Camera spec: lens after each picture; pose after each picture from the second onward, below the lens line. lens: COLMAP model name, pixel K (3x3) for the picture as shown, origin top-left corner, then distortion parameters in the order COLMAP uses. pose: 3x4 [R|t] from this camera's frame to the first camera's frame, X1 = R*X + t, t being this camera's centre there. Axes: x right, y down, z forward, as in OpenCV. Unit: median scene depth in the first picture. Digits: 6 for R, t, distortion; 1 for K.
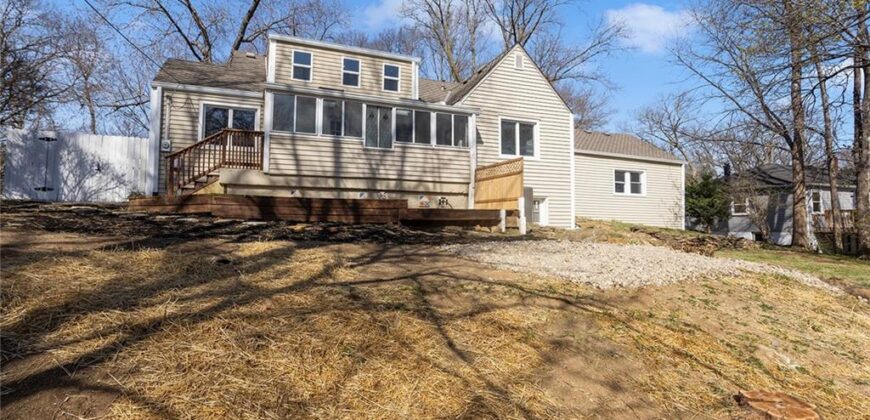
lens RADIAL K [[422.6, 0, 431.9], [0, 422.6, 202.1], [0, 0, 1]] dist [0.000840, 0.001351]
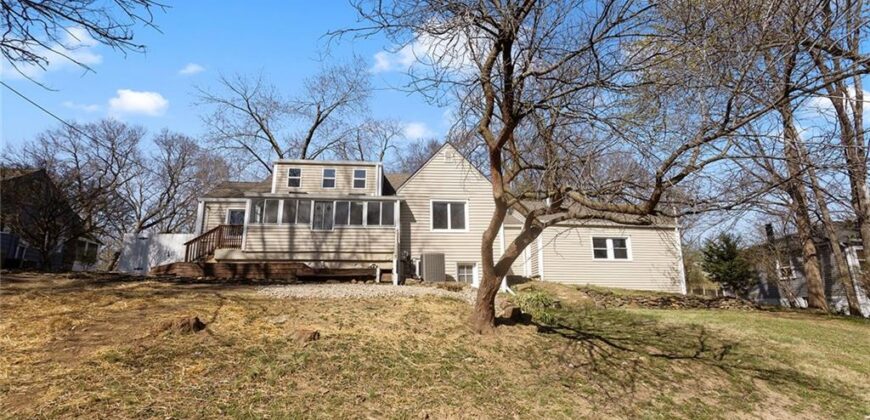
lens RADIAL K [[418.8, 0, 433.4], [0, 418.8, 213.3], [0, 0, 1]] dist [0.002820, 0.001464]
pose [[0.955992, -0.077556, -0.282958, 0.594815], [0.026957, 0.983569, -0.178511, 0.071814], [0.292153, 0.163028, 0.942374, -0.209348]]
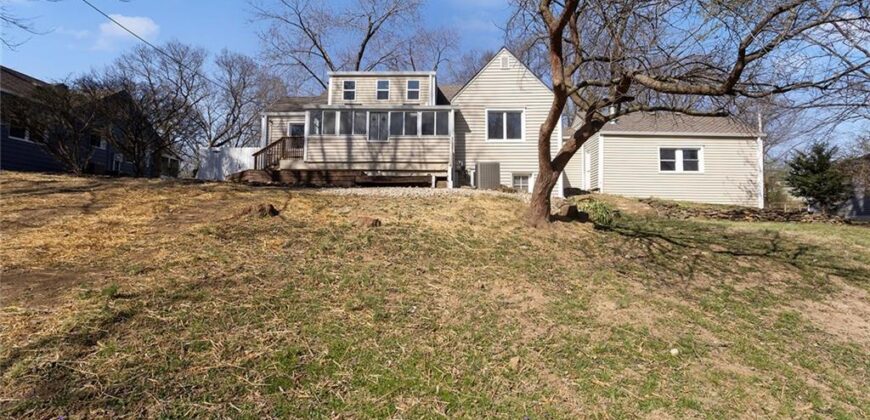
lens RADIAL K [[422.6, 0, 431.9], [0, 422.6, 202.1], [0, 0, 1]] dist [0.000840, 0.001351]
pose [[0.909916, -0.025757, -0.413993, 0.594514], [0.017257, 0.999557, -0.024259, 0.111183], [0.414435, 0.014930, 0.909957, -0.216951]]
